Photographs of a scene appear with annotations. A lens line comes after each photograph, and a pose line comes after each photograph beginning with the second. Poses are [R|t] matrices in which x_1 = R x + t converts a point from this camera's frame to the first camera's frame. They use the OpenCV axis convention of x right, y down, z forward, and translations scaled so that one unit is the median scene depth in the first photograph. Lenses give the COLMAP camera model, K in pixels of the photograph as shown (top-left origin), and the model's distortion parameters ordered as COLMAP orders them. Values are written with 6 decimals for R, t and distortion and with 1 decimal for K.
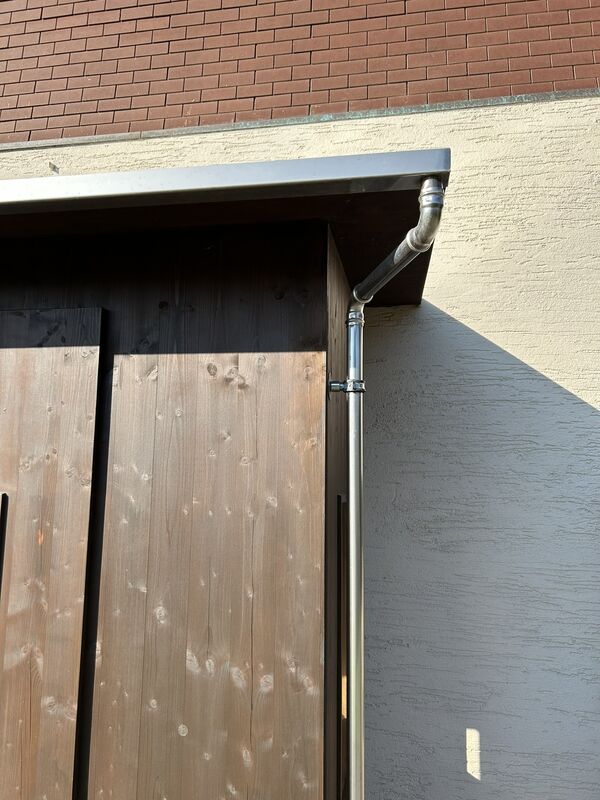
lens RADIAL K [[603.2, 0, 293.1], [0, 603.2, 404.5], [0, 0, 1]] dist [0.042667, -0.038850]
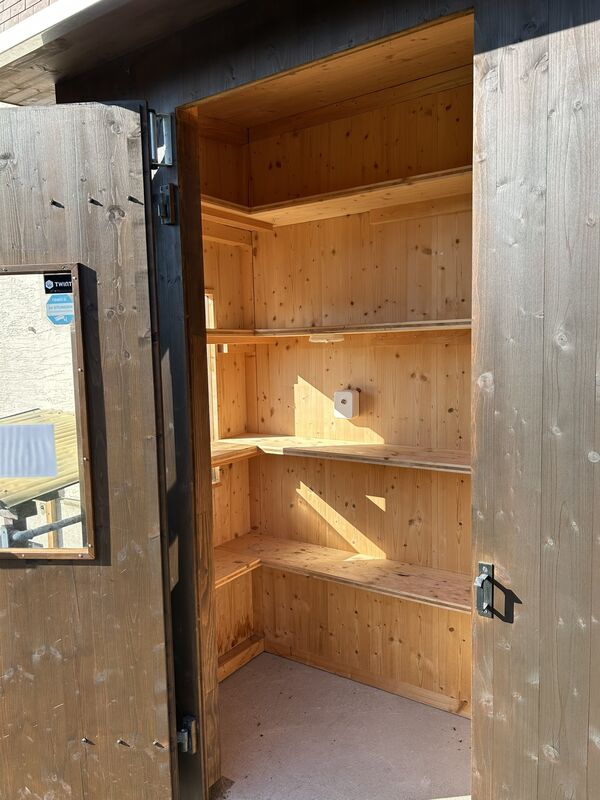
lens RADIAL K [[603.2, 0, 298.1], [0, 603.2, 401.1], [0, 0, 1]] dist [0.042667, -0.038850]
pose [[0.911361, -0.000257, -0.411609, -0.192188], [0.091362, 0.975181, 0.201681, 0.203717], [0.401341, -0.221410, 0.888765, 0.009789]]
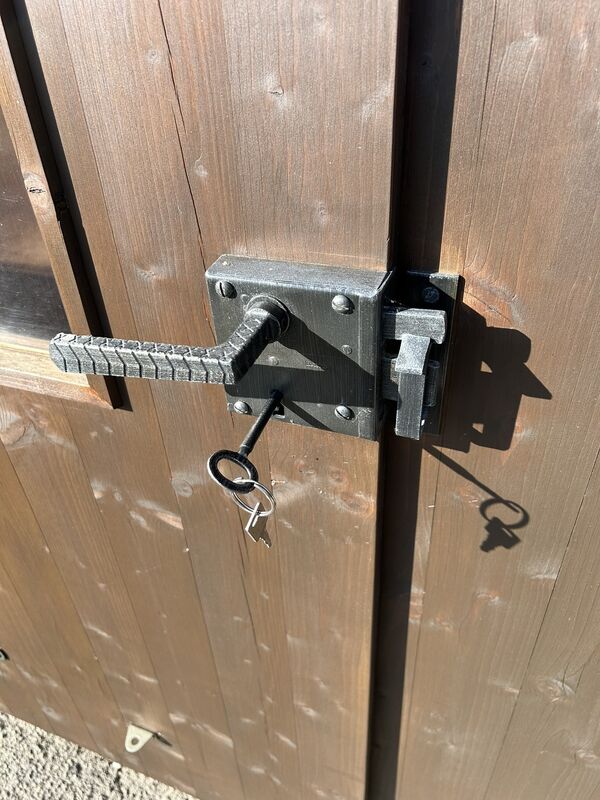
lens RADIAL K [[603.2, 0, 298.5], [0, 603.2, 399.5], [0, 0, 1]] dist [0.042667, -0.038850]
pose [[0.981072, 0.057977, -0.184760, -0.322863], [0.088852, 0.712978, 0.695534, 0.527397], [0.172054, -0.698786, 0.694331, 0.697706]]
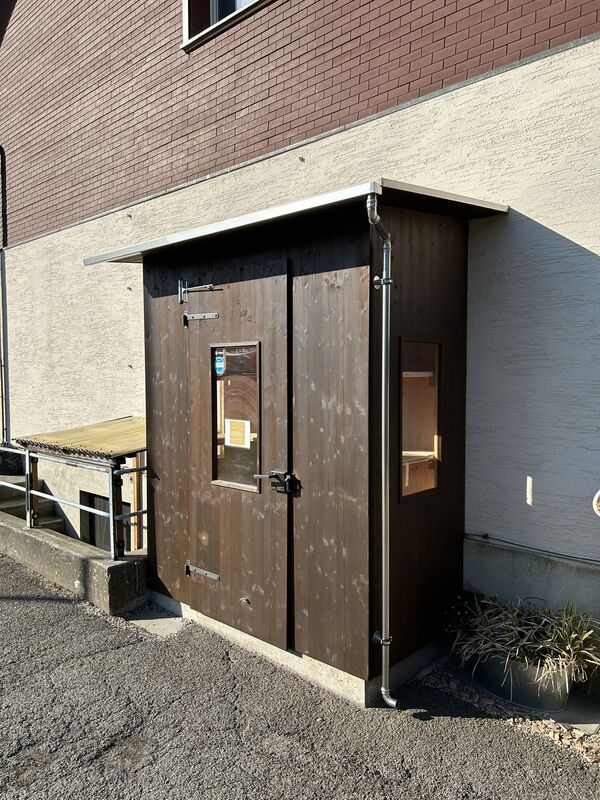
lens RADIAL K [[603.2, 0, 297.3], [0, 603.2, 403.0], [0, 0, 1]] dist [0.042667, -0.038850]
pose [[0.839894, 0.006163, -0.542716, 0.984067], [0.088186, 0.985099, 0.147661, 0.048634], [0.535539, -0.171879, 0.826835, -0.984795]]
